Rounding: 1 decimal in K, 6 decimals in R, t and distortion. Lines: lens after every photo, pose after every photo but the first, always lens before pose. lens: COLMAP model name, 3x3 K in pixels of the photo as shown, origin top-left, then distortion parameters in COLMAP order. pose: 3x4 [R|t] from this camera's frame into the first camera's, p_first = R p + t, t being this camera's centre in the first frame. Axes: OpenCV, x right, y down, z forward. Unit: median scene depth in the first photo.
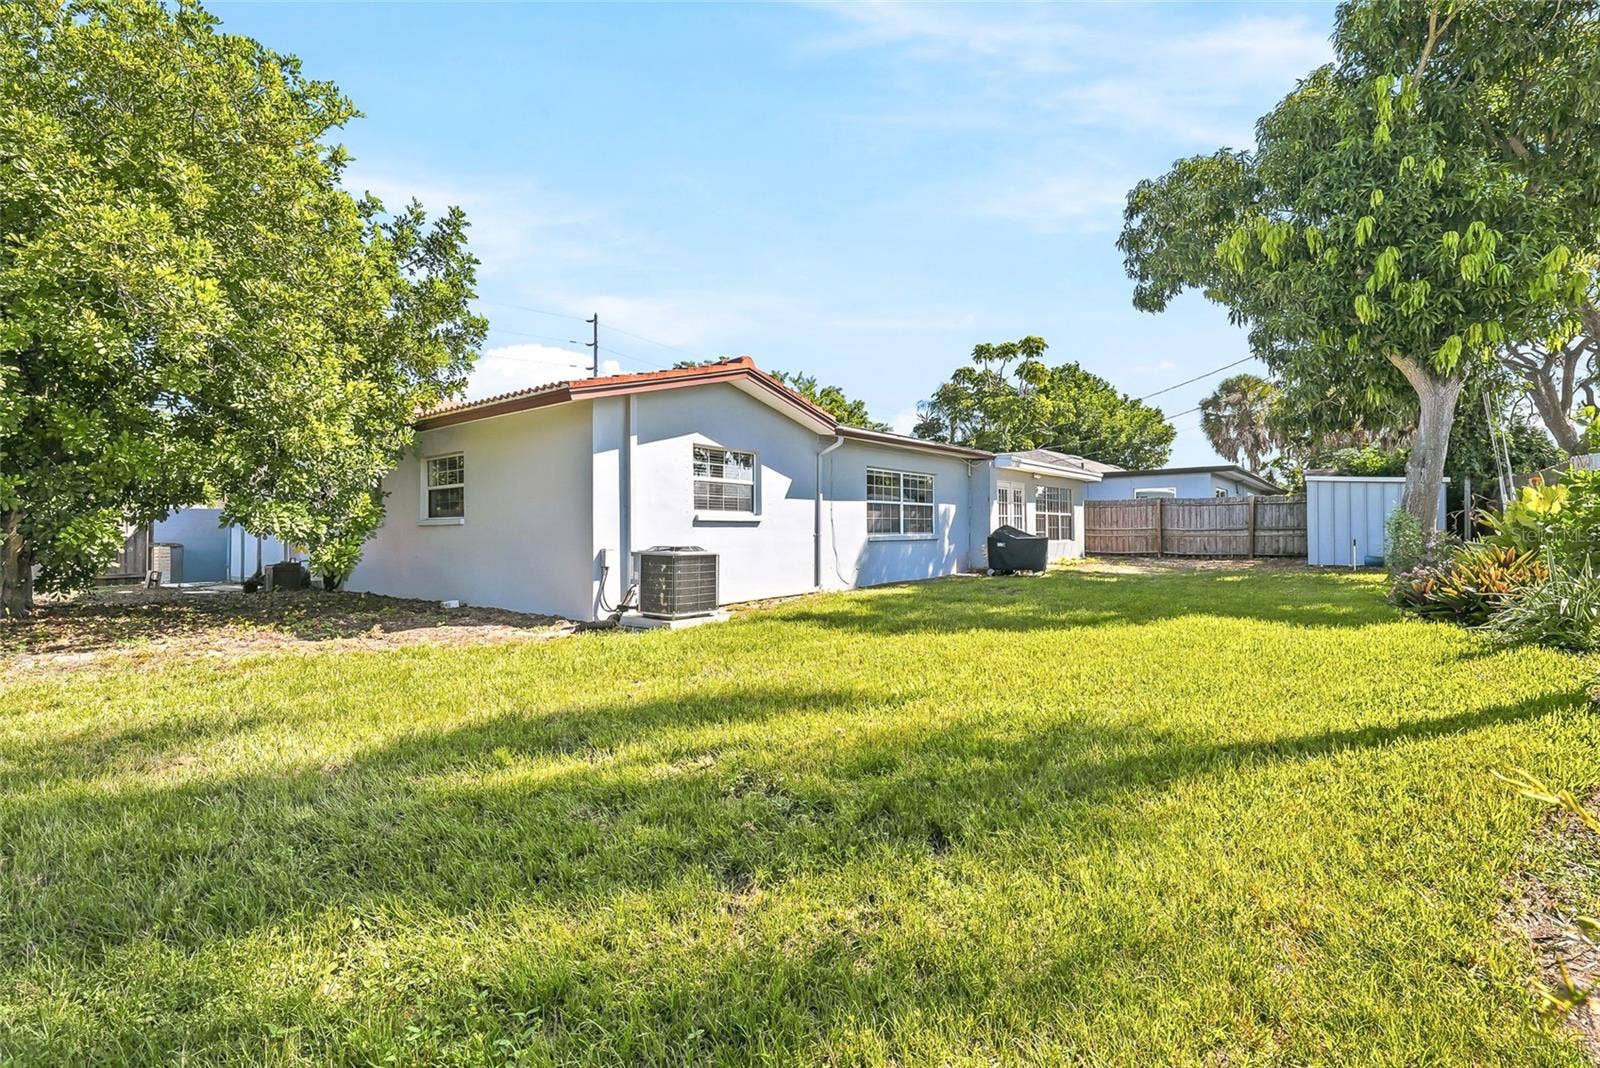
lens RADIAL K [[730.5, 0, 800.0], [0, 730.5, 534.0], [0, 0, 1]] dist [0.012019, -0.011692]
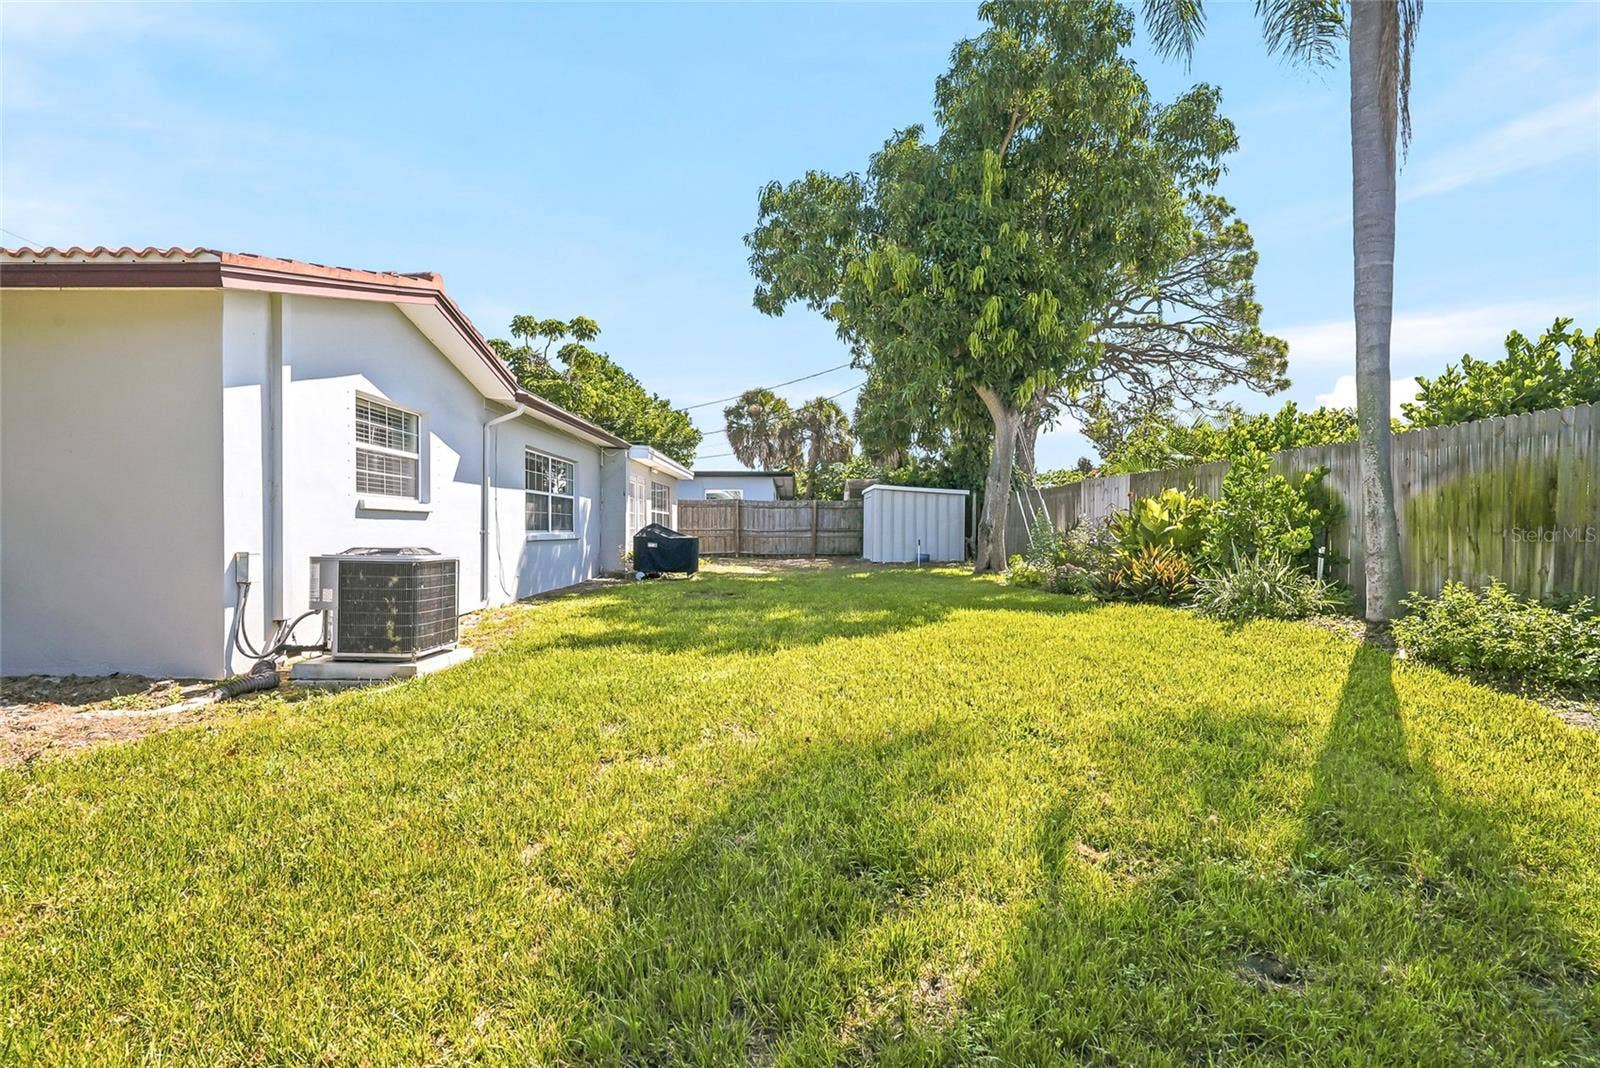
lens RADIAL K [[782.0, 0, 800.5], [0, 782.0, 554.8], [0, 0, 1]] dist [0.001969, -0.000924]
pose [[0.782174, -0.010344, 0.622974, -0.202955], [-0.005510, 0.999708, 0.023518, 0.003329], [-0.623036, -0.021828, 0.781889, 0.151070]]
